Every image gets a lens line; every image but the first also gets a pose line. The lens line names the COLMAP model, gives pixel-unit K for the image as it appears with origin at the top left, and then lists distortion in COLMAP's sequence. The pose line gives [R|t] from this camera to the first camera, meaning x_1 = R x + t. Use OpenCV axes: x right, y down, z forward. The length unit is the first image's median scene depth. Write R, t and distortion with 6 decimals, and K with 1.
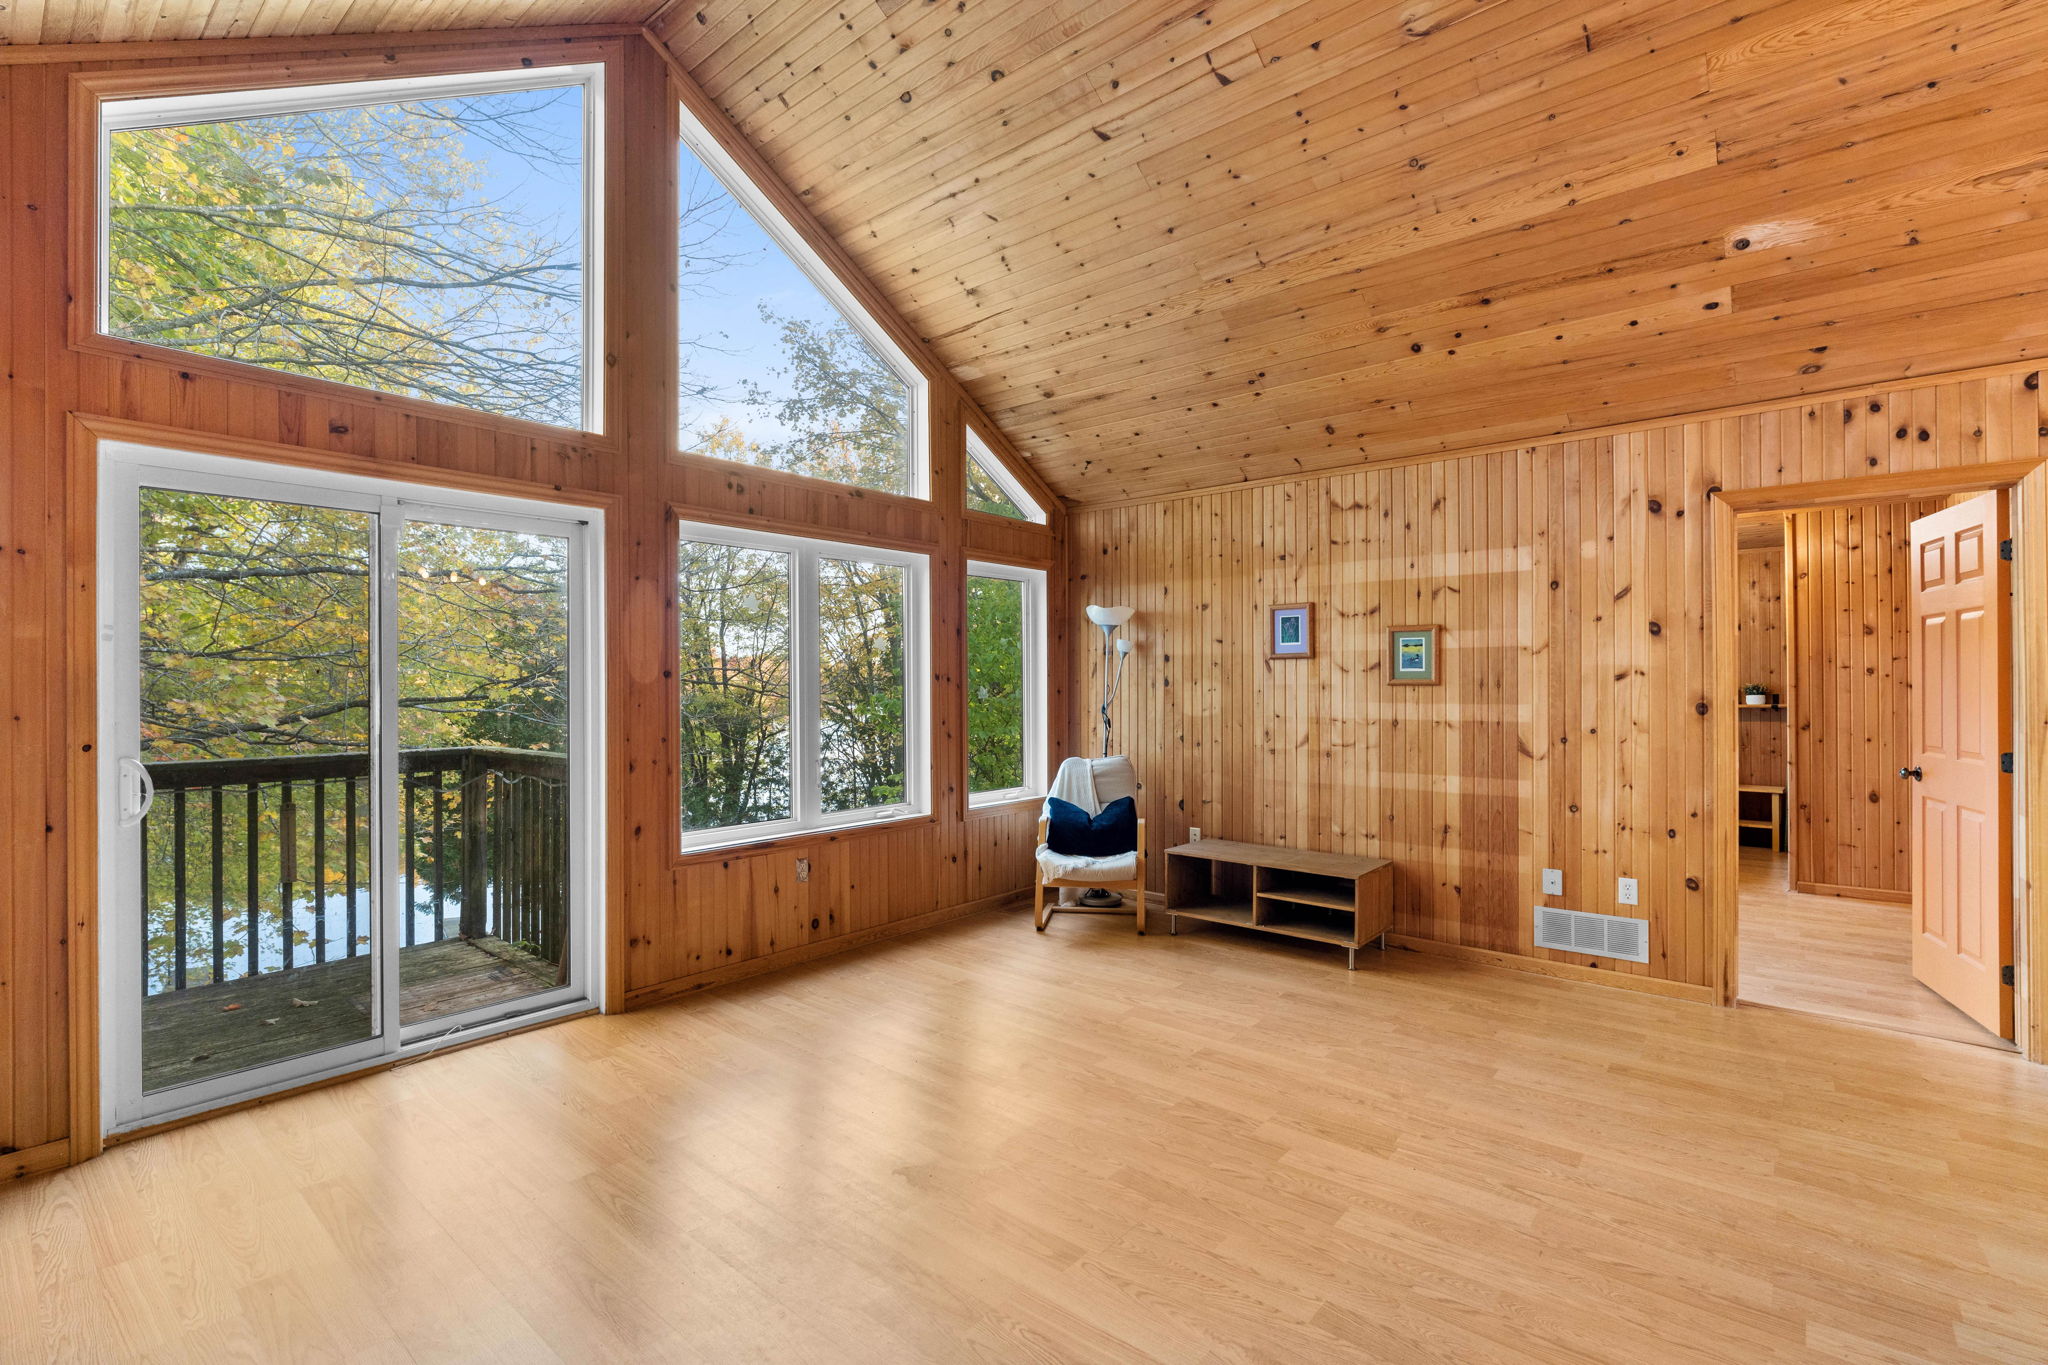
lens RADIAL K [[931.1, 0, 1016.5], [0, 931.1, 680.7], [0, 0, 1]] dist [-0.010194, 0.003253]
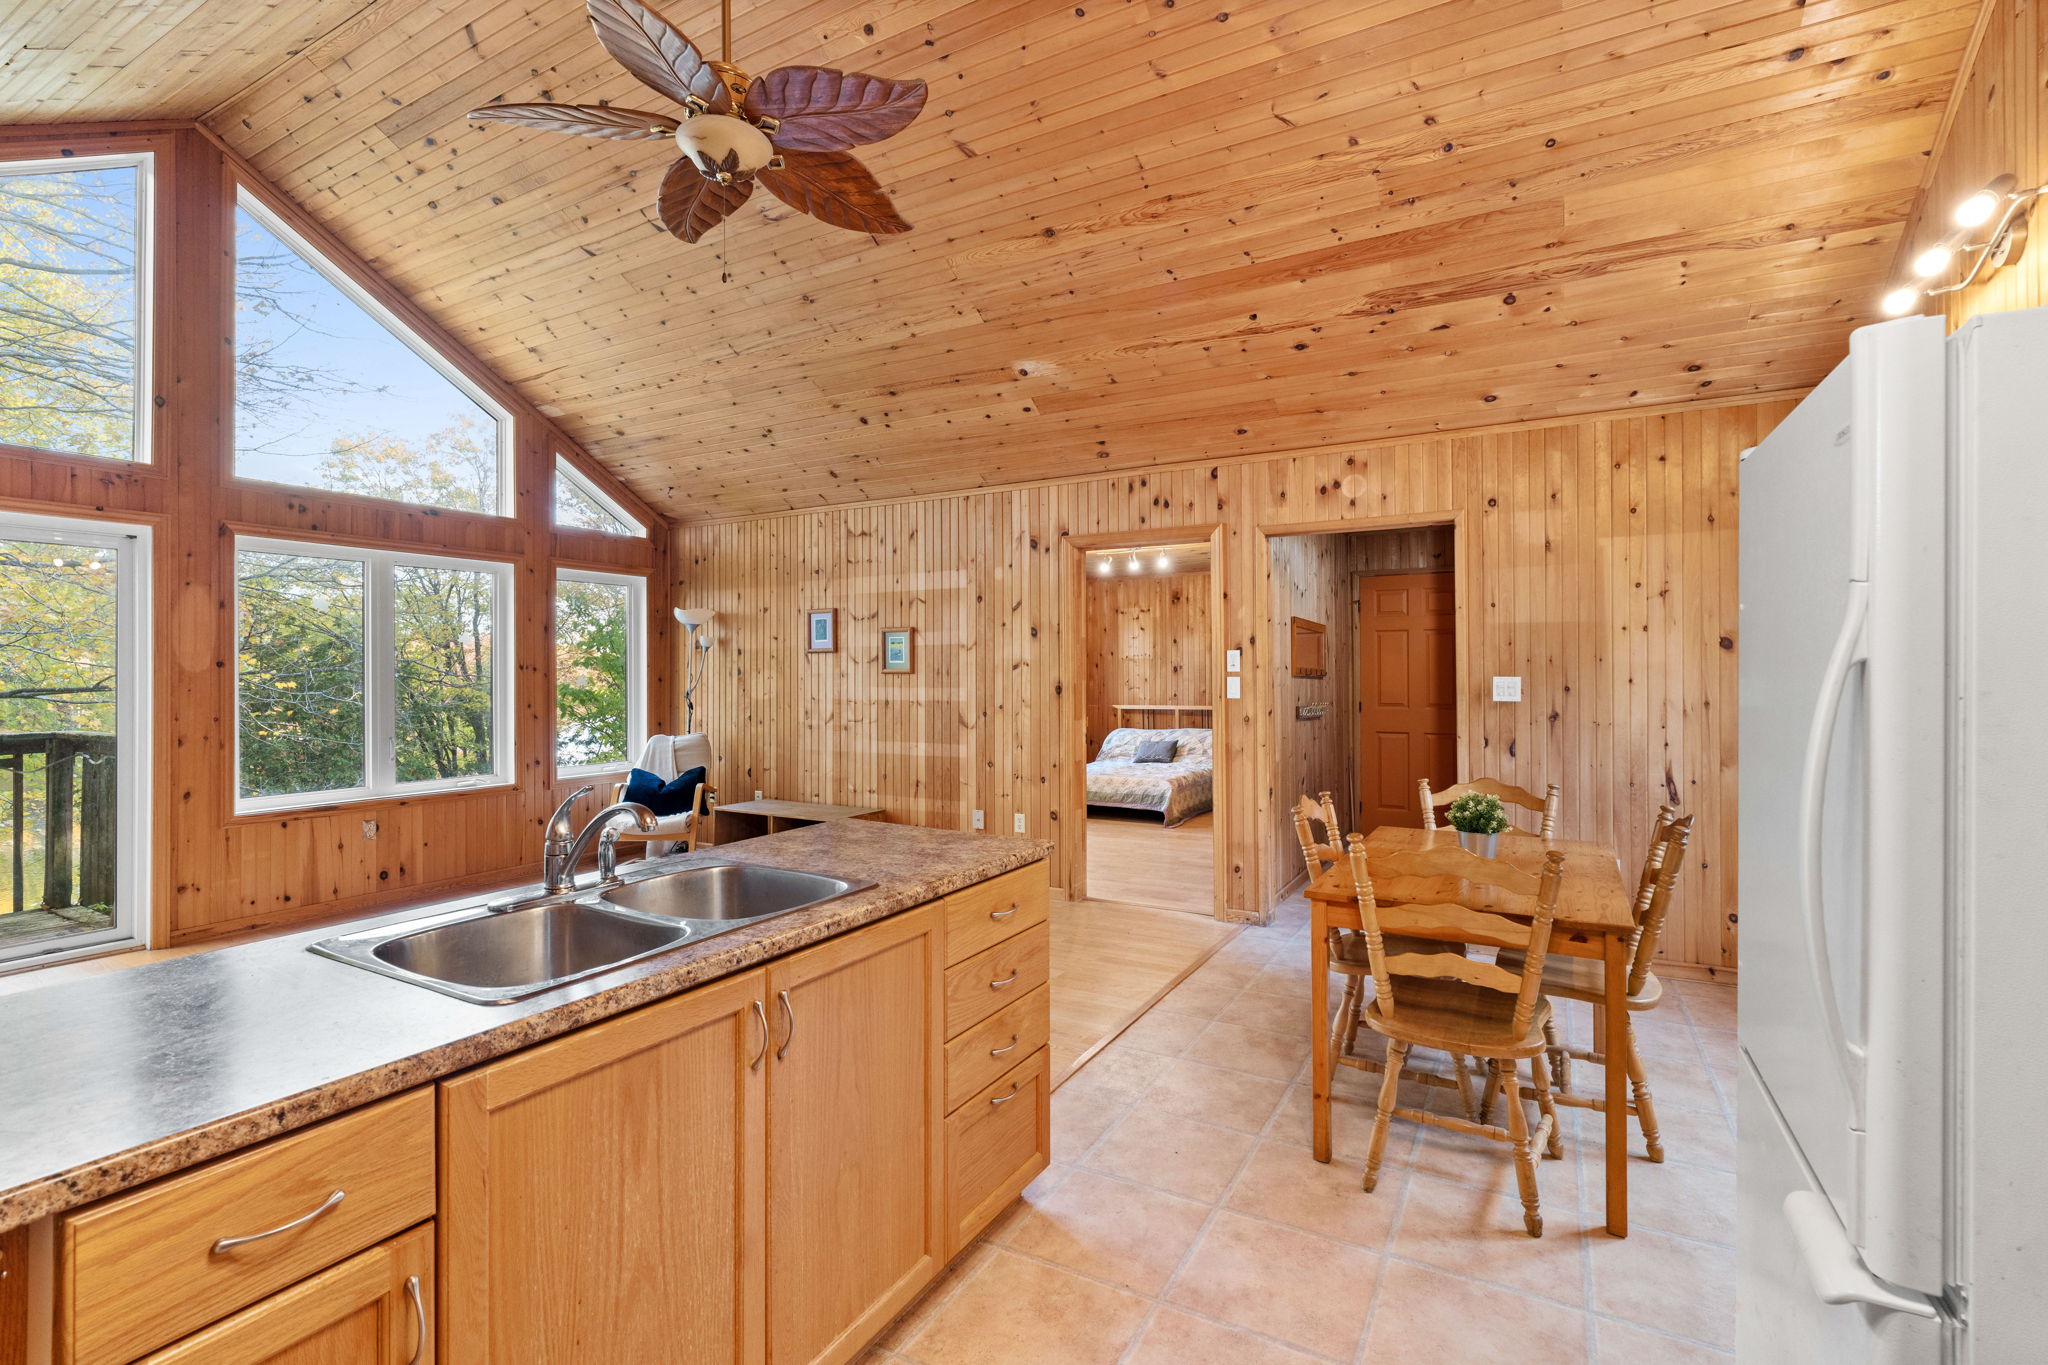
lens RADIAL K [[931.1, 0, 1022.2], [0, 931.1, 666.2], [0, 0, 1]] dist [-0.010194, 0.003253]
pose [[0.981130, 0.000493, 0.193347, 0.378480], [0.000817, 0.999977, -0.006696, 0.003760], [-0.193346, 0.006728, 0.981108, -0.340573]]
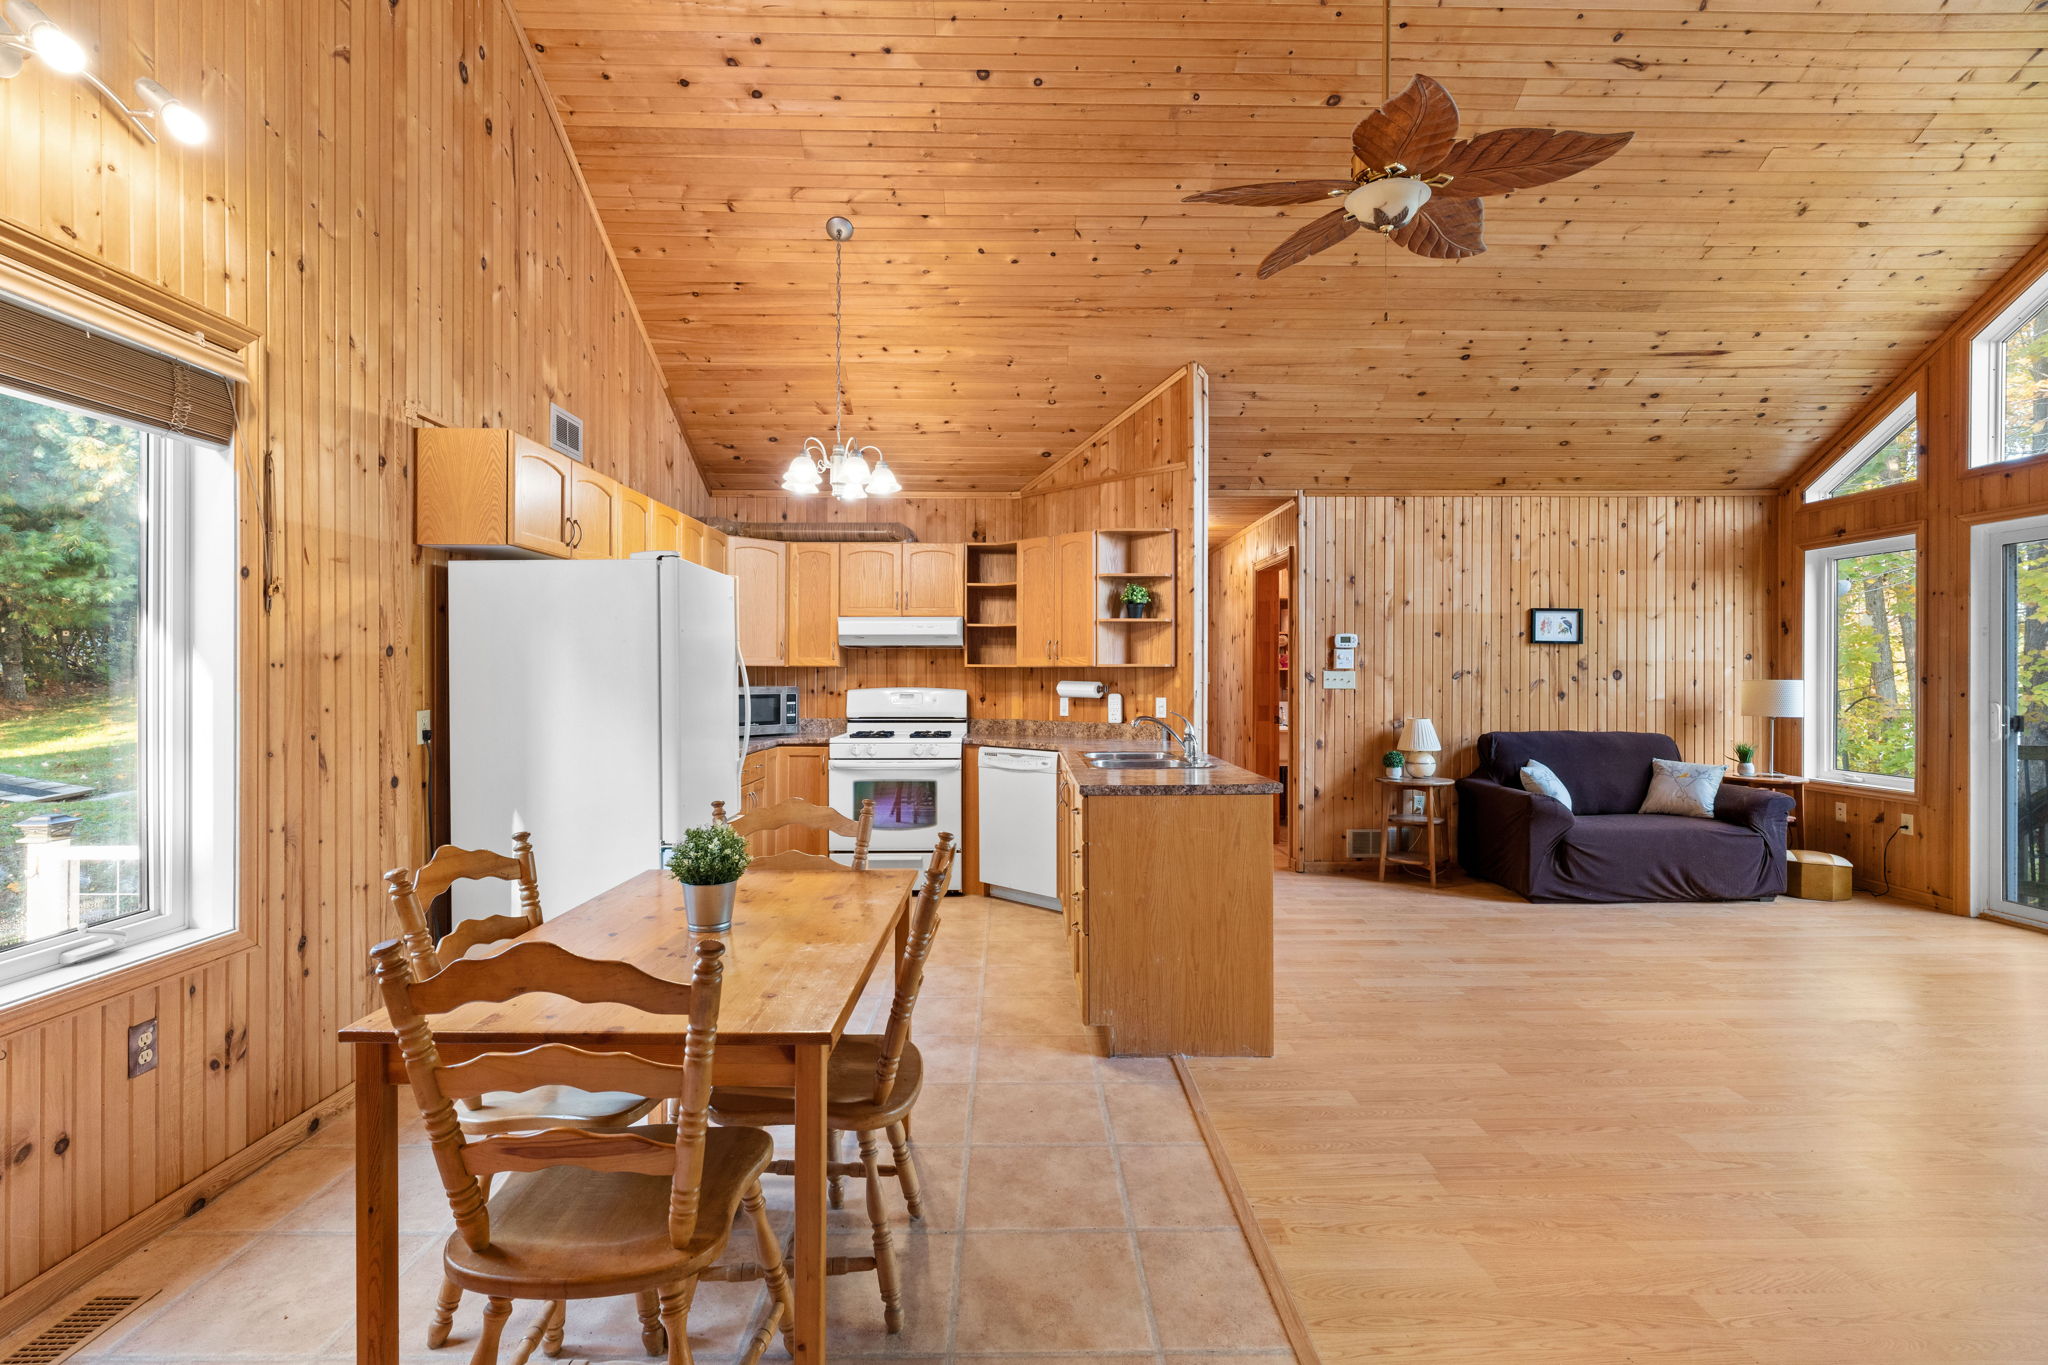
lens RADIAL K [[931.1, 0, 1017.5], [0, 931.1, 678.7], [0, 0, 1]] dist [-0.010194, 0.003253]
pose [[-0.753627, 0.006219, -0.657273, 1.025044], [0.004819, 0.999981, 0.003935, 0.014615], [0.657285, -0.000202, -0.753642, 0.717575]]
